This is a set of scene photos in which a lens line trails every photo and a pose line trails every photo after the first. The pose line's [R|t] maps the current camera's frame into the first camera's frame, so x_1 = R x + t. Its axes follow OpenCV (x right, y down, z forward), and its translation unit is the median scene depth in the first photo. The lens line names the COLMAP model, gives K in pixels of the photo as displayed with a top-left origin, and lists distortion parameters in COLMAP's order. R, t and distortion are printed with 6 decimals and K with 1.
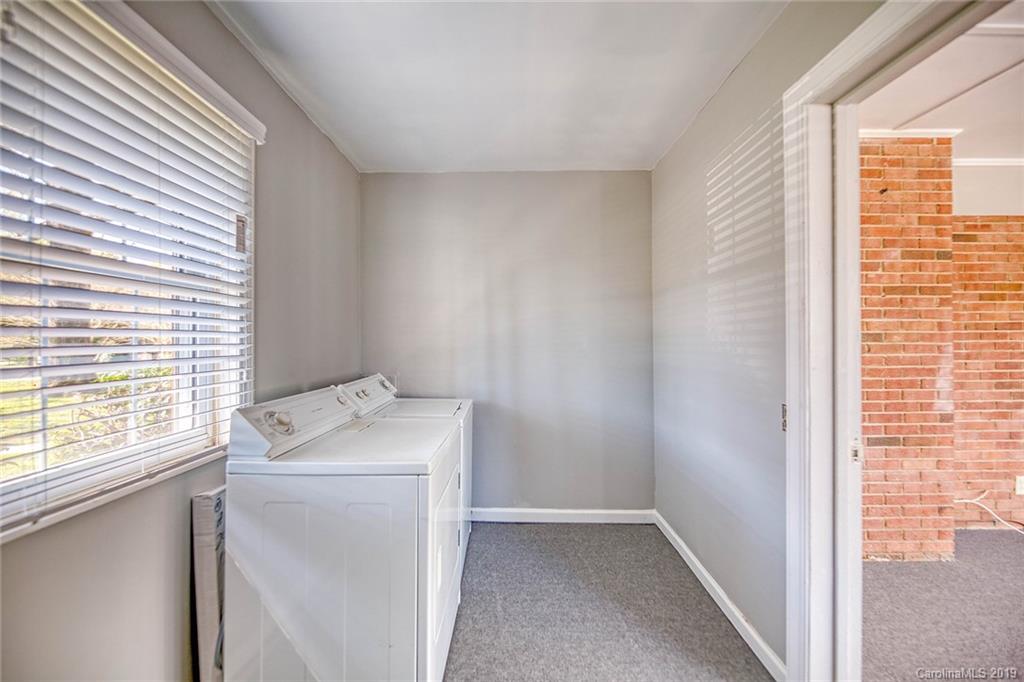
lens RADIAL K [[411.6, 0, 510.1], [0, 411.6, 338.7], [0, 0, 1]] dist [0.005125, -0.005076]
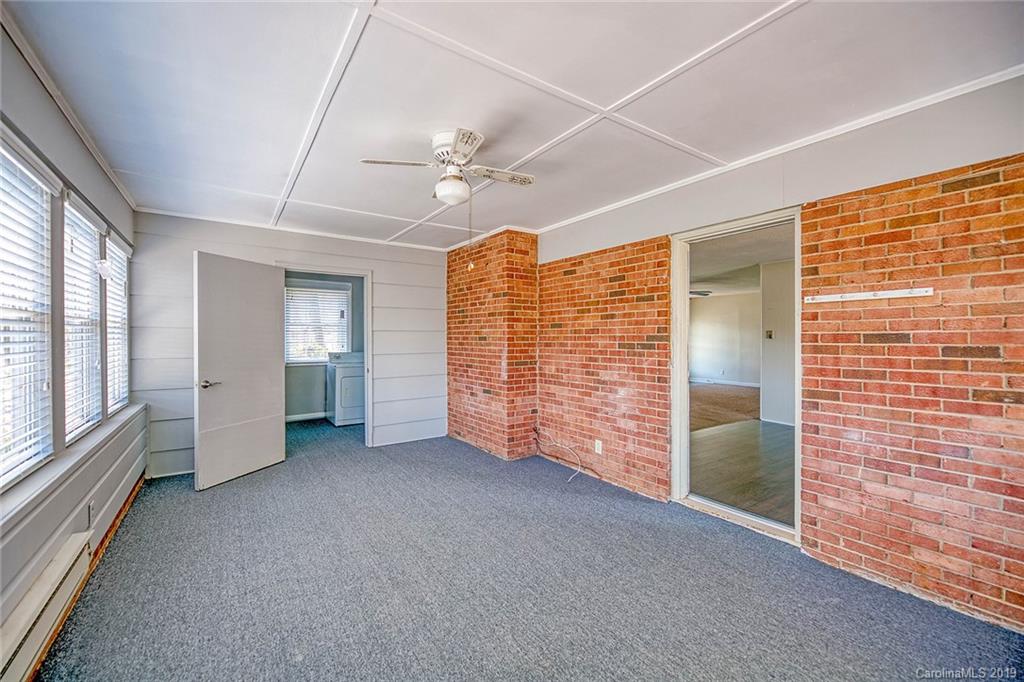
lens RADIAL K [[415.1, 0, 513.0], [0, 415.1, 339.3], [0, 0, 1]] dist [0.010146, -0.000027]
pose [[0.581647, 0.007209, -0.813409, 2.217561], [-0.001308, 0.999968, 0.007927, -0.014015], [0.813440, -0.003547, 0.581638, -0.046190]]
